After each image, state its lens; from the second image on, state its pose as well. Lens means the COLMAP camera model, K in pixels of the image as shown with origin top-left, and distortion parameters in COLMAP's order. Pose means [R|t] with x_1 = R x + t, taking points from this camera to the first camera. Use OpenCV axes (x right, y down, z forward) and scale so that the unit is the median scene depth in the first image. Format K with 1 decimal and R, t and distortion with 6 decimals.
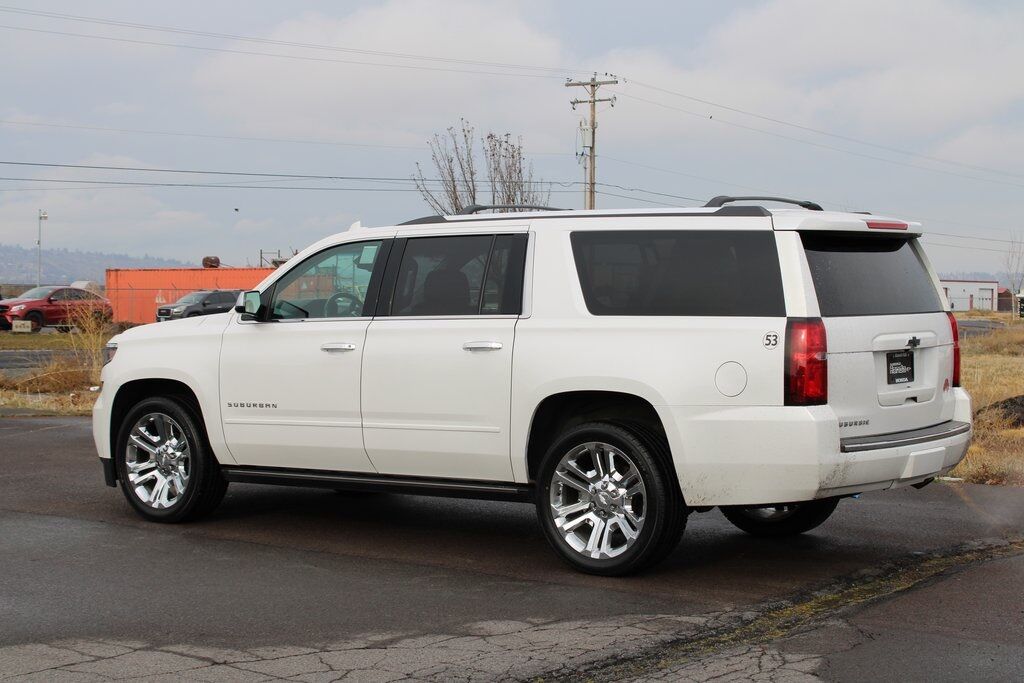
lens RADIAL K [[1778.1, 0, 511.1], [0, 1778.1, 342.2], [0, 0, 1]] dist [0.069625, 0.000000]
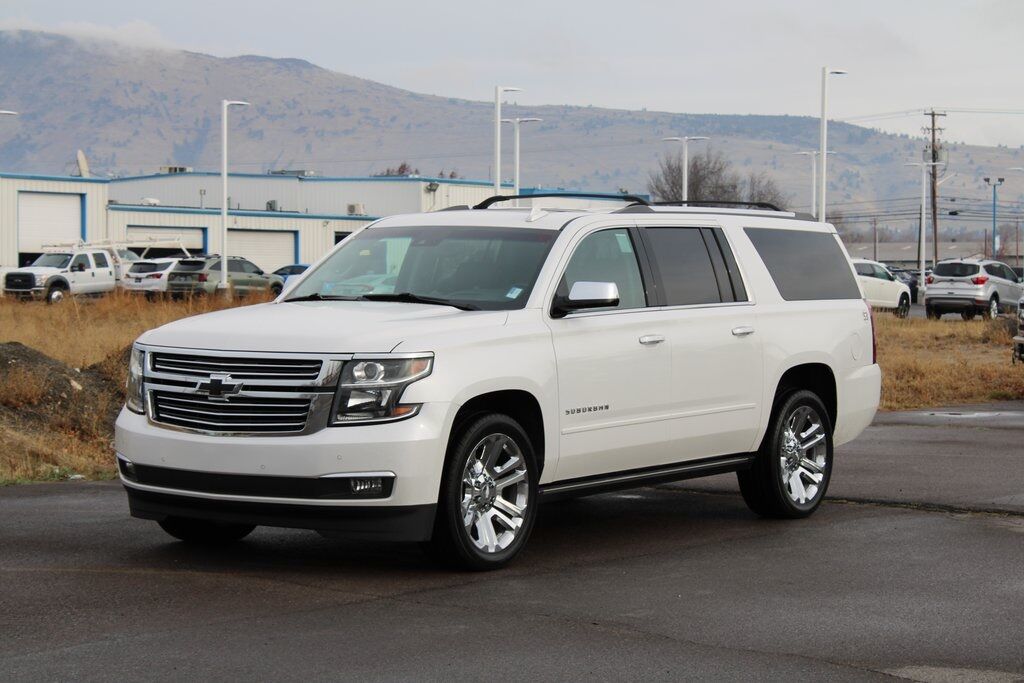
lens RADIAL K [[2523.9, 0, 504.7], [0, 2523.9, 343.8], [0, 0, 1]] dist [0.833428, 0.000000]
pose [[-0.050594, -0.024725, 0.998413, -1.464558], [0.032289, 0.999130, 0.026379, -0.033533], [-0.998197, 0.033572, -0.049752, 1.150981]]
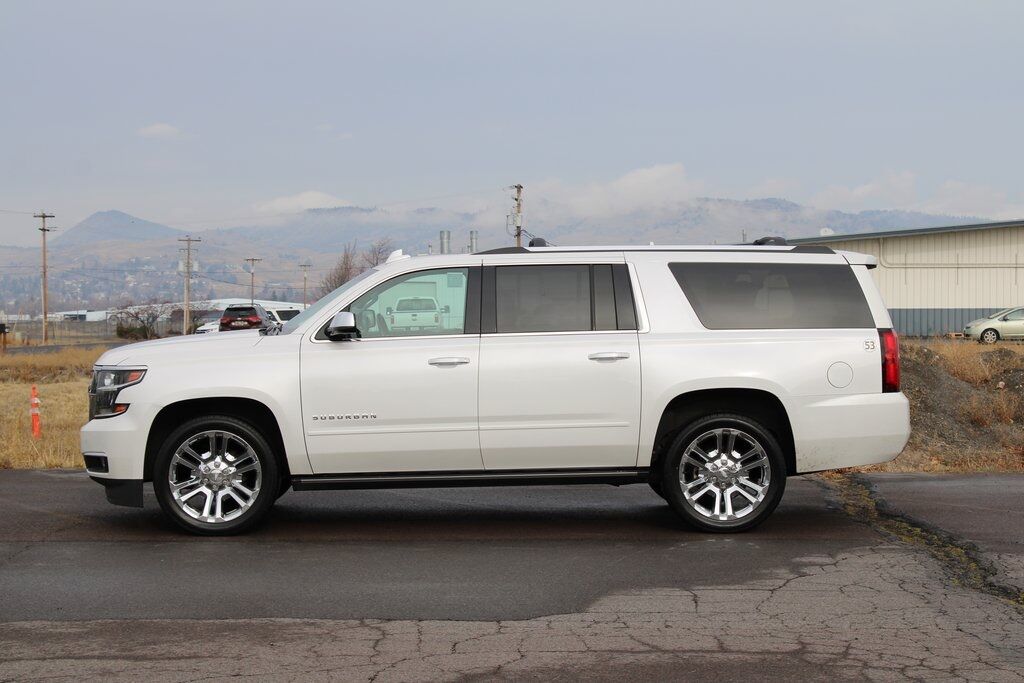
lens RADIAL K [[1215.6, 0, 513.3], [0, 1215.6, 341.0], [0, 0, 1]] dist [0.027726, 0.000000]
pose [[0.787625, -0.026388, 0.615589, -0.543735], [0.023446, 0.999642, 0.012853, -0.019218], [-0.615708, 0.004310, 0.787963, 0.365473]]
